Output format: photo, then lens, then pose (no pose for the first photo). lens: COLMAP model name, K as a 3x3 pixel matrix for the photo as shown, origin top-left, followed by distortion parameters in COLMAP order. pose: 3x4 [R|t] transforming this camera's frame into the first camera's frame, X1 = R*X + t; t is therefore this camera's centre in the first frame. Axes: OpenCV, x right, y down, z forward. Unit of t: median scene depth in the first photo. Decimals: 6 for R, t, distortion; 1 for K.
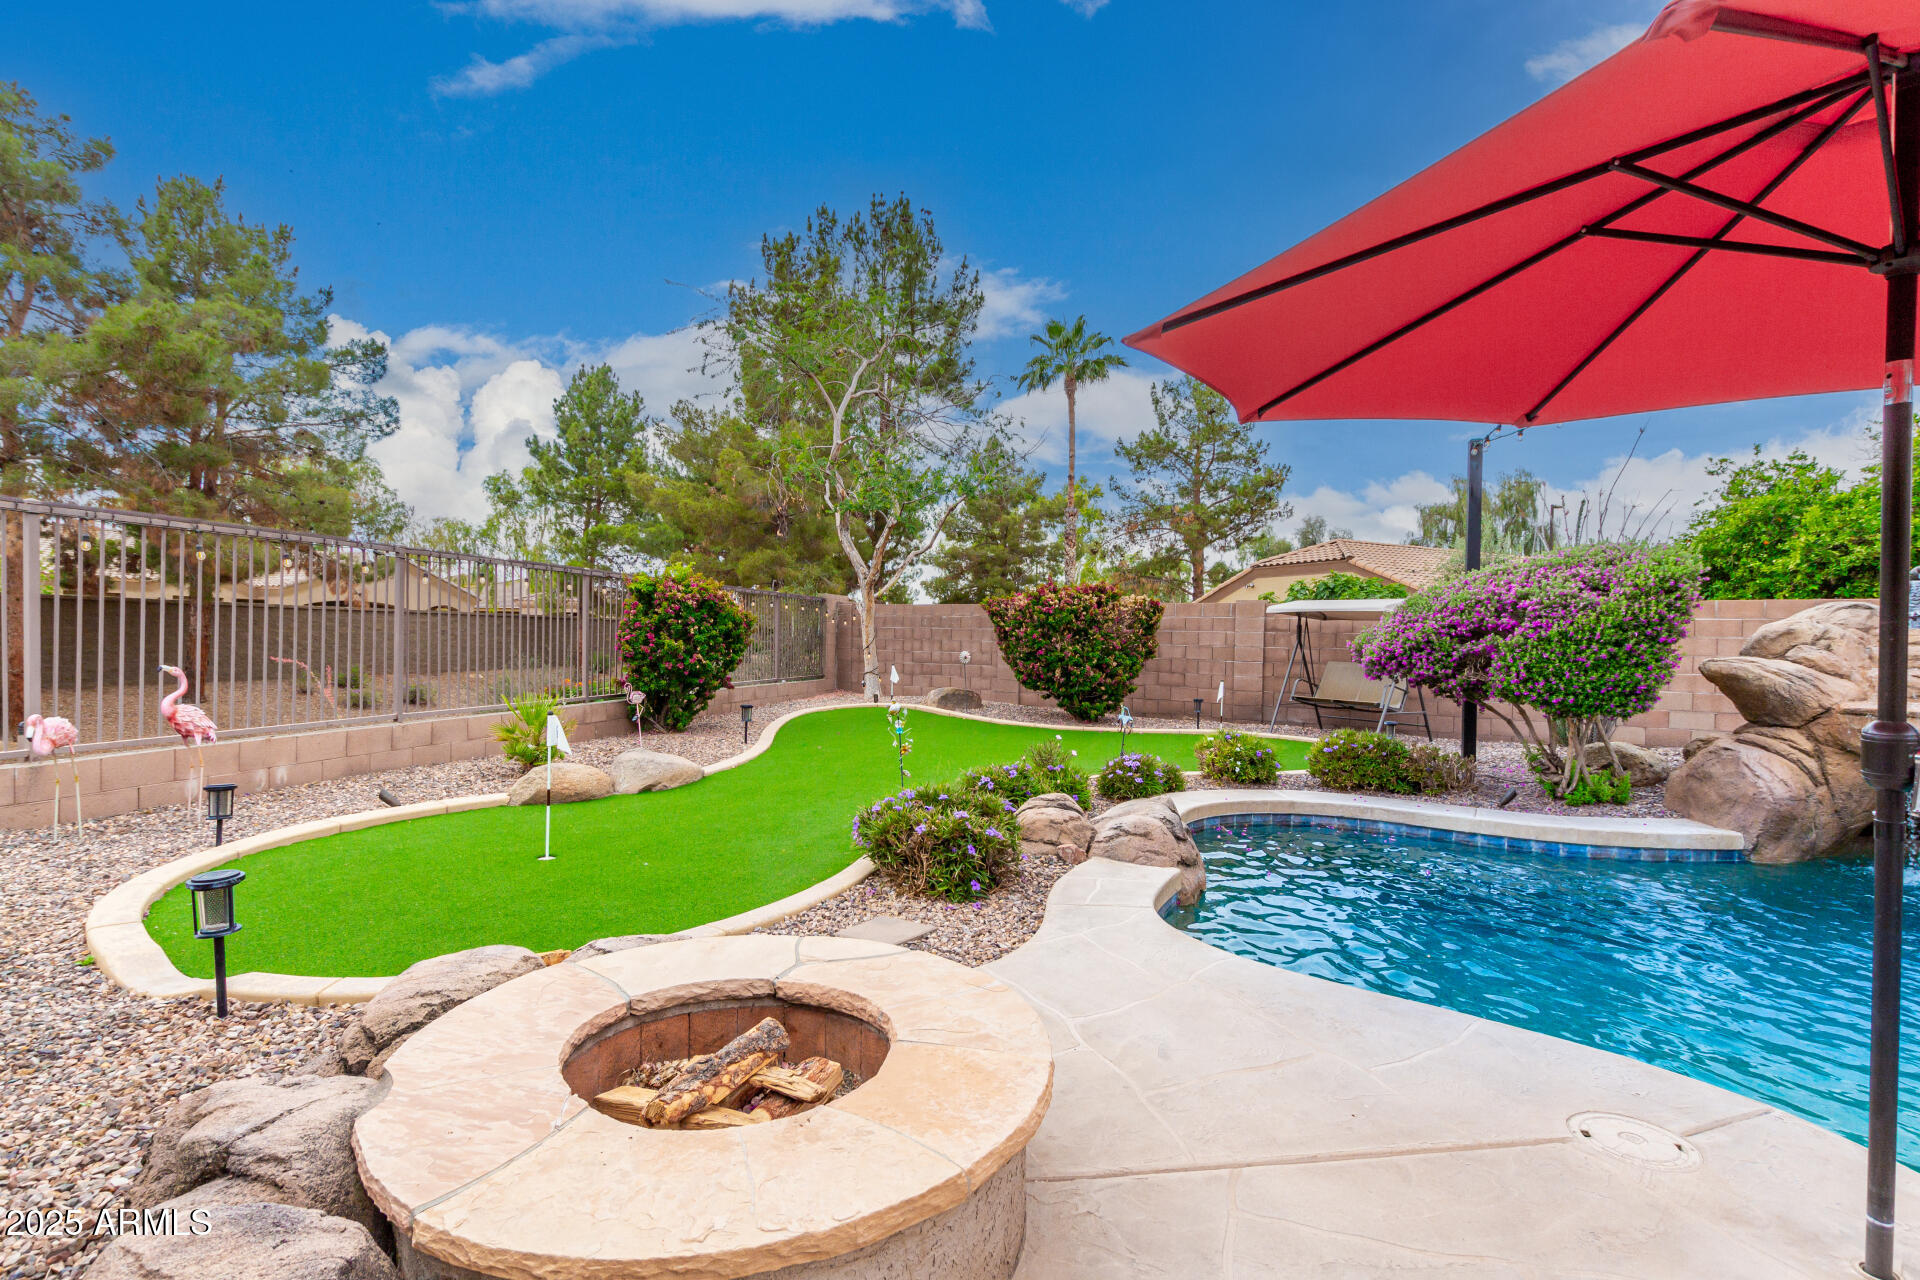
lens RADIAL K [[889.8, 0, 956.8], [0, 889.8, 647.1], [0, 0, 1]] dist [0.017699, -0.008548]
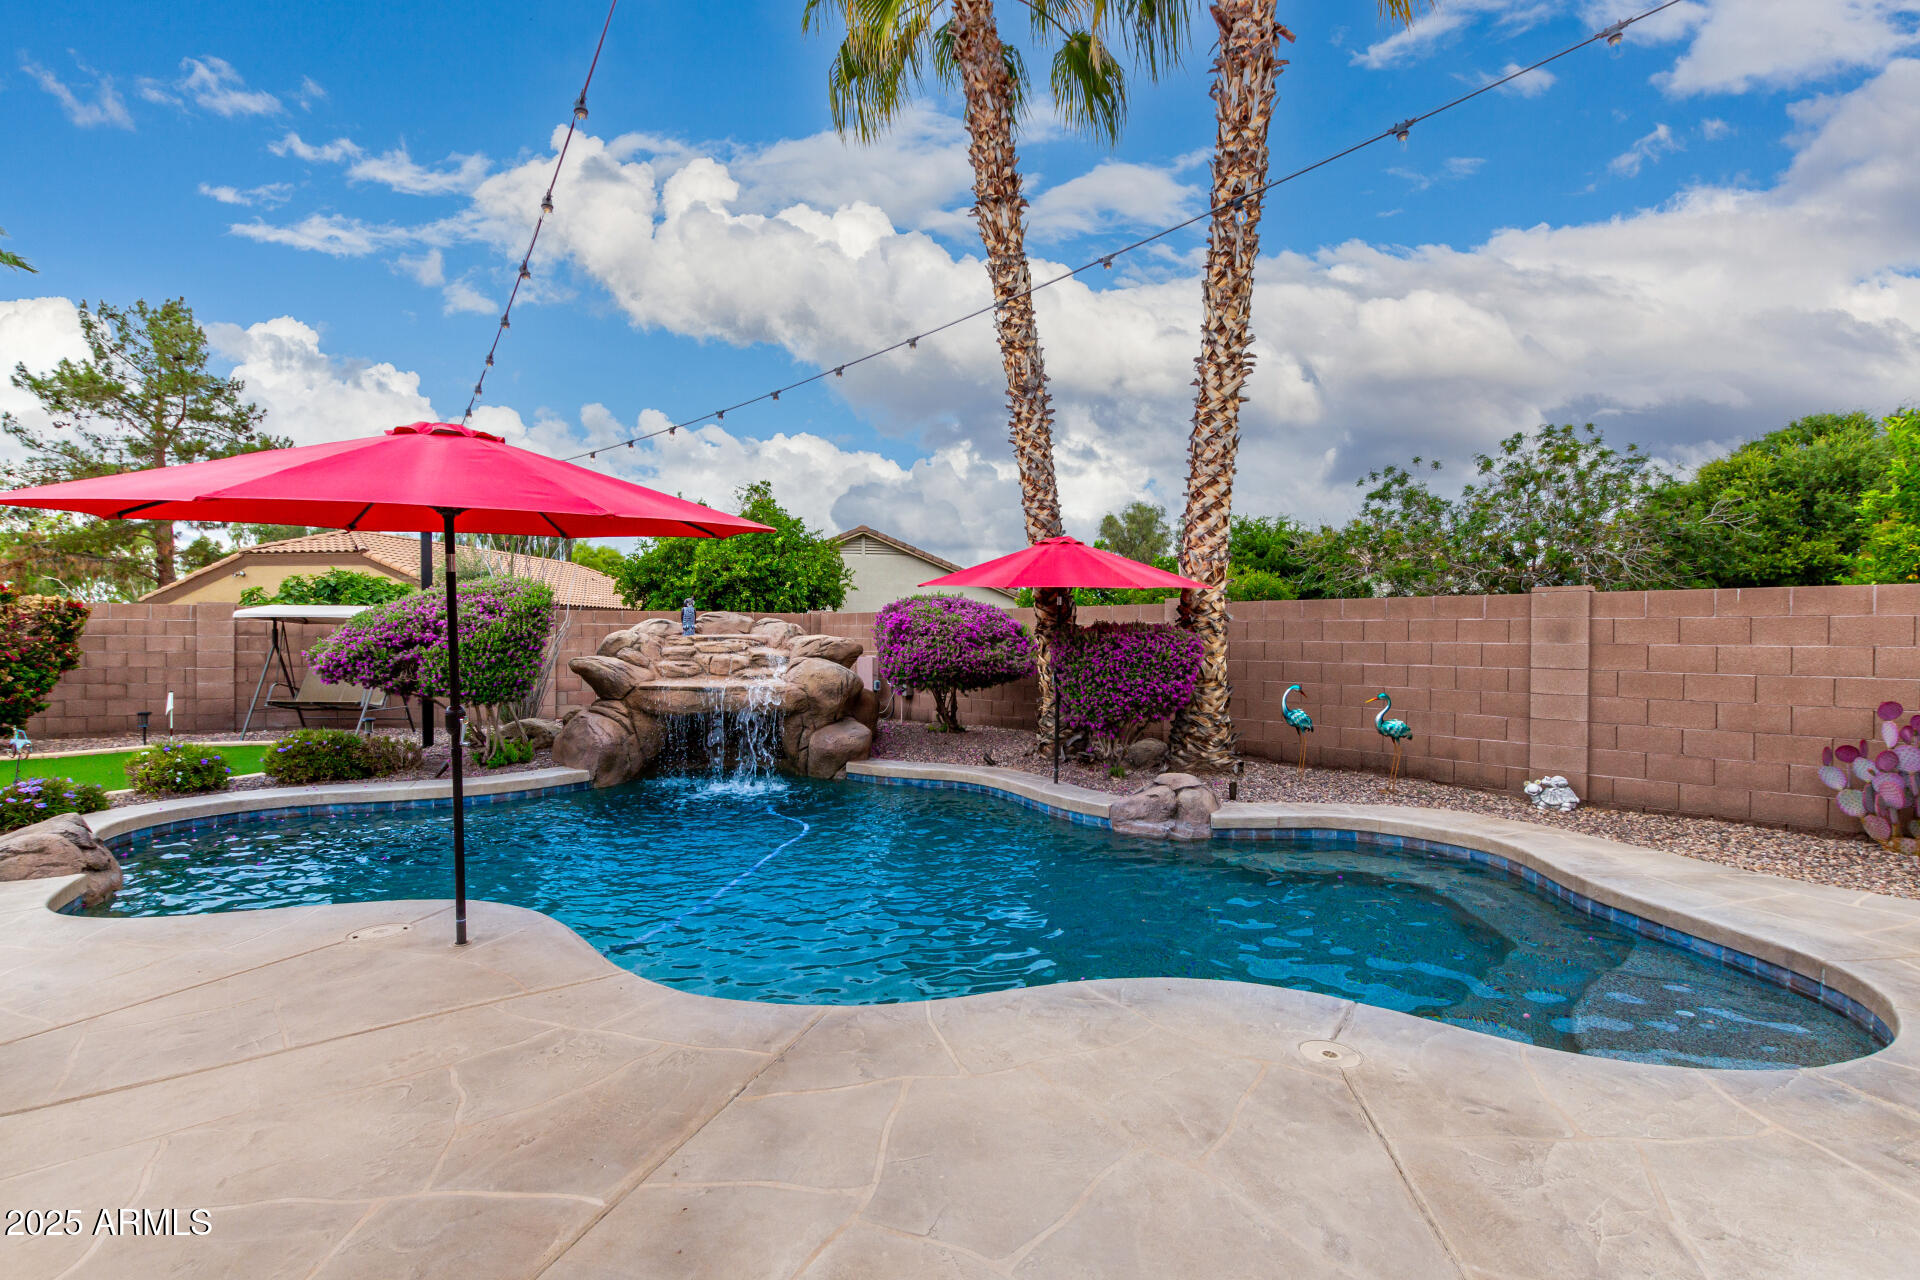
lens RADIAL K [[889.8, 0, 956.8], [0, 889.8, 647.1], [0, 0, 1]] dist [0.017699, -0.008548]
pose [[0.558226, -0.025547, 0.829296, -0.025383], [0.015294, 0.999673, 0.020501, -0.015366], [-0.829548, 0.001239, 0.558434, -0.216423]]
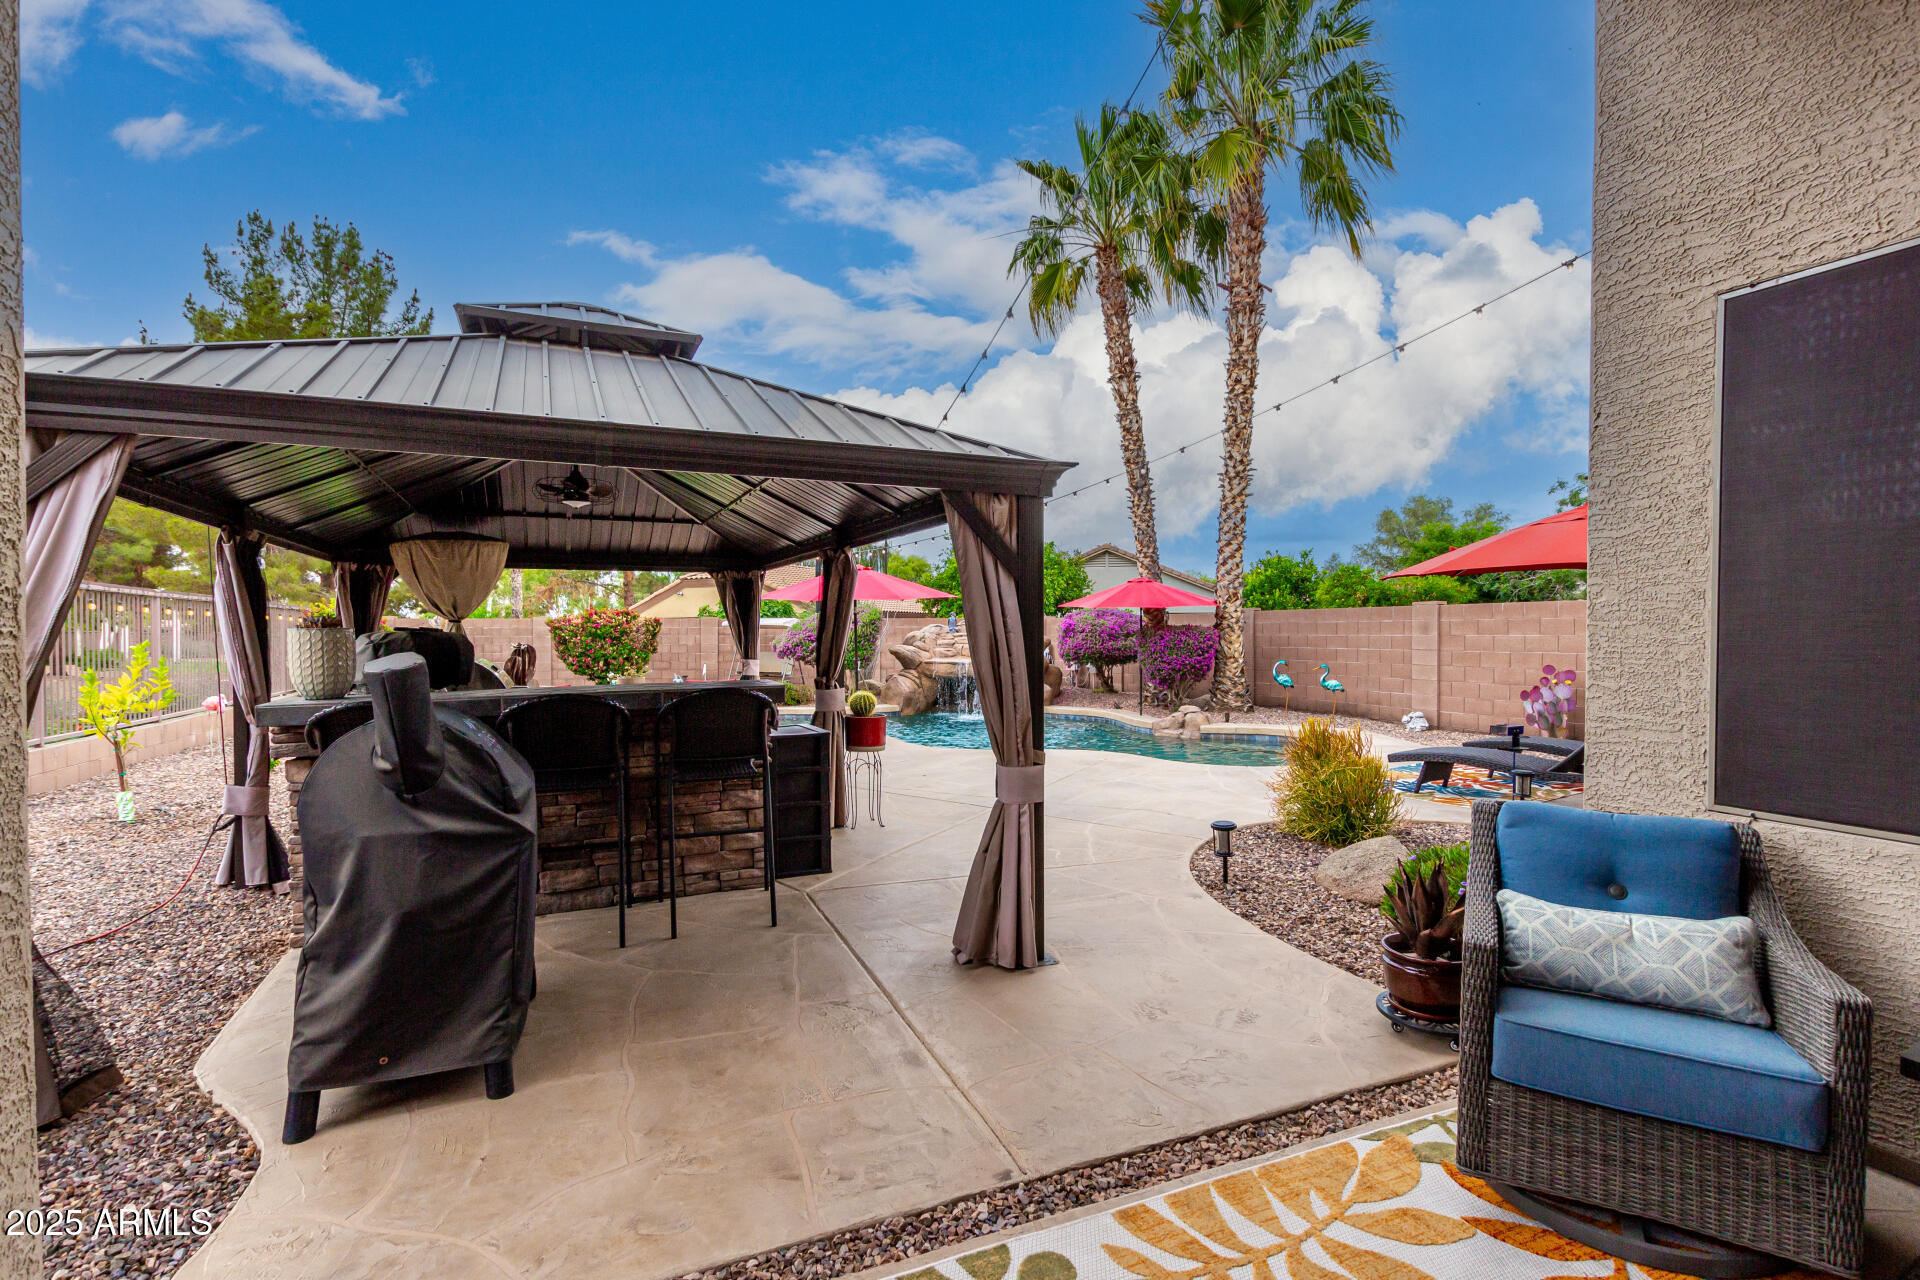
lens RADIAL K [[892.3, 0, 960.0], [0, 892.3, 640.0], [0, 0, 1]] dist [-0.015027, -0.000192]
pose [[0.794296, -0.023919, 0.607060, -0.399263], [0.023478, 0.999687, 0.008669, -0.014974], [-0.607077, 0.007367, 0.794609, -0.788472]]
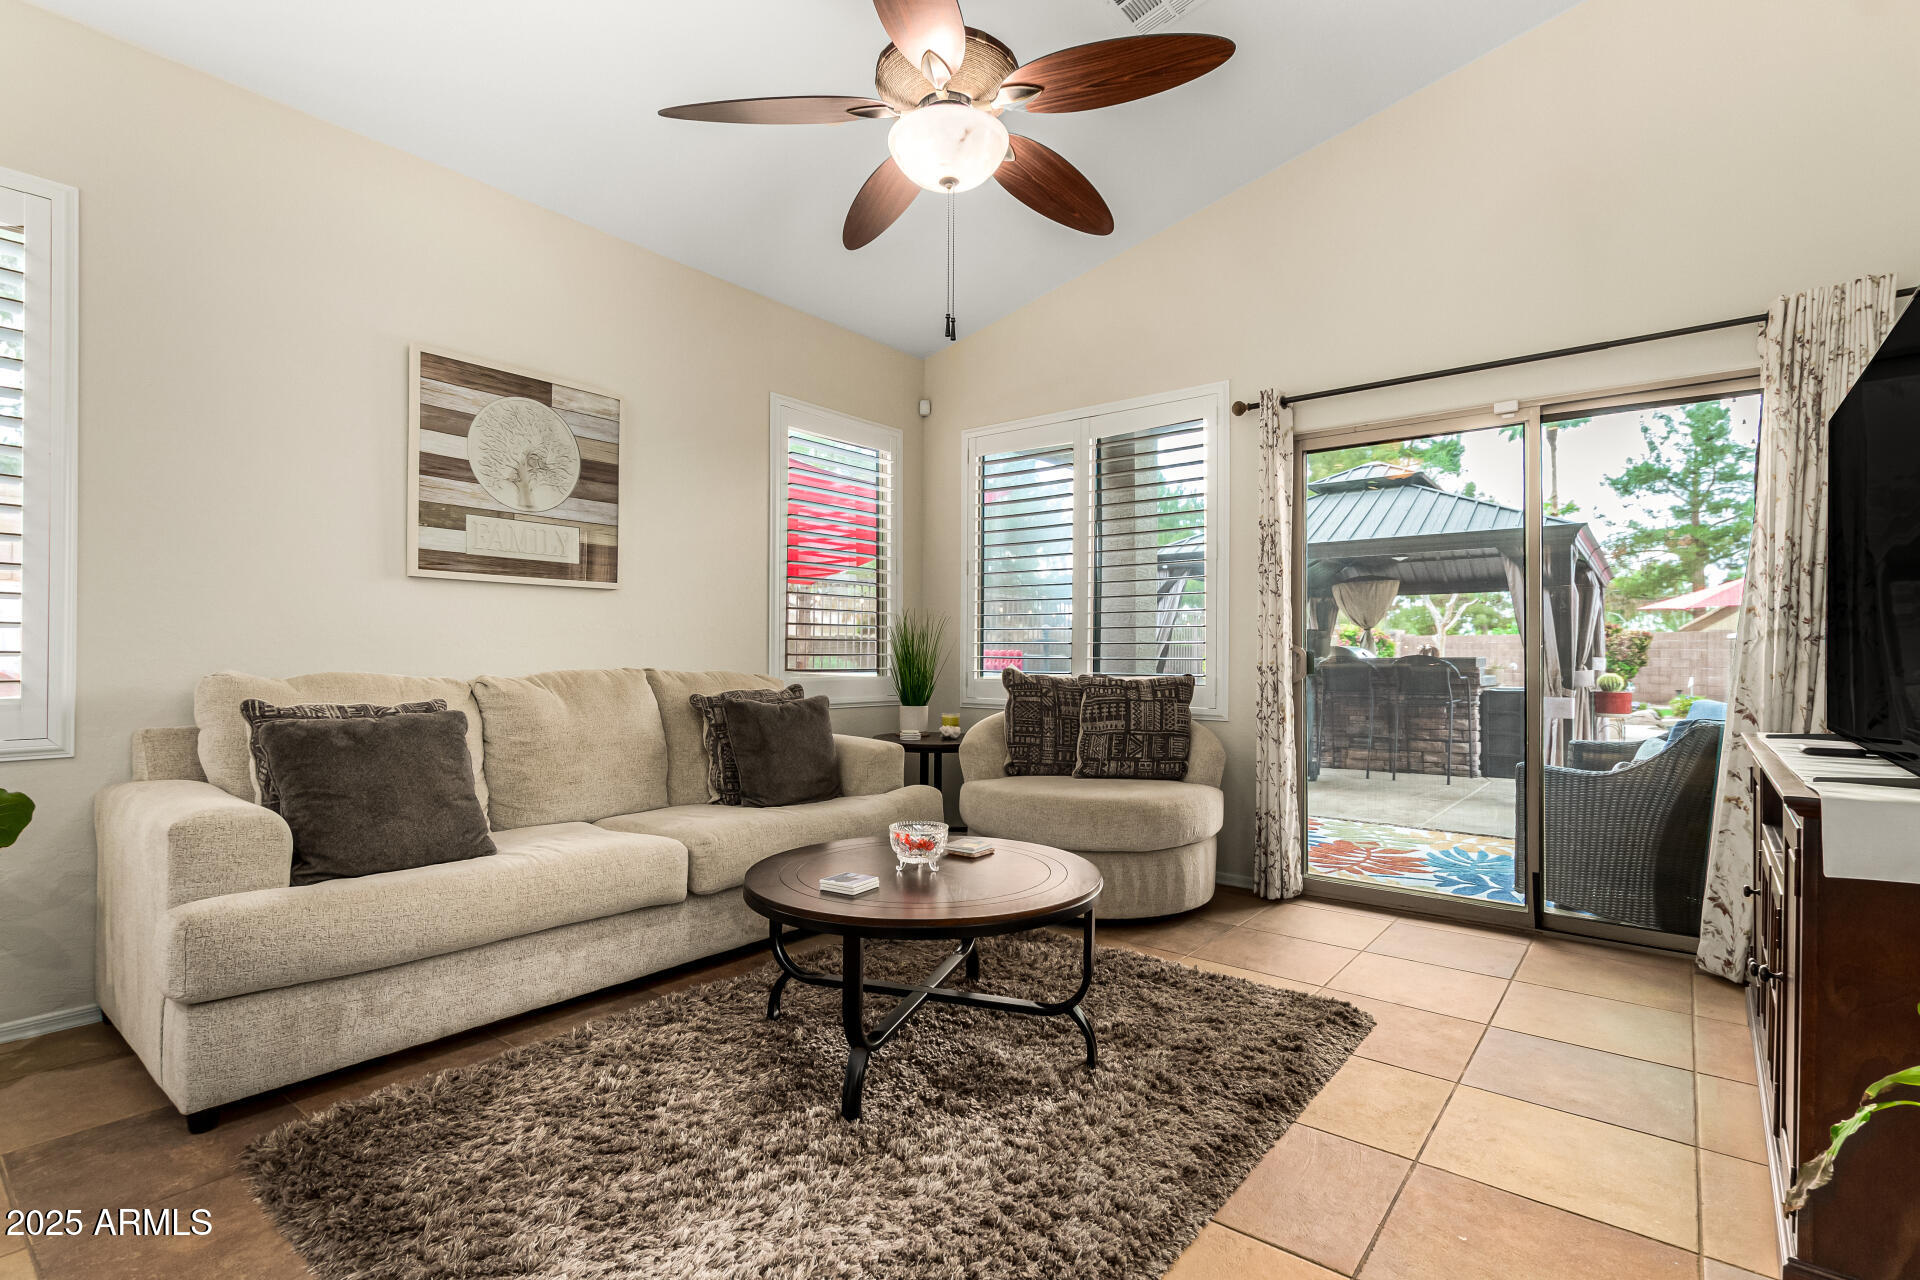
lens RADIAL K [[904.5, 0, 958.1], [0, 904.5, 649.5], [0, 0, 1]] dist [0.001791, -0.000021]
pose [[0.907266, -0.015534, -0.420270, -0.278005], [0.005696, 0.999680, -0.024654, 0.018558], [0.420518, 0.019974, 0.907064, -1.279054]]
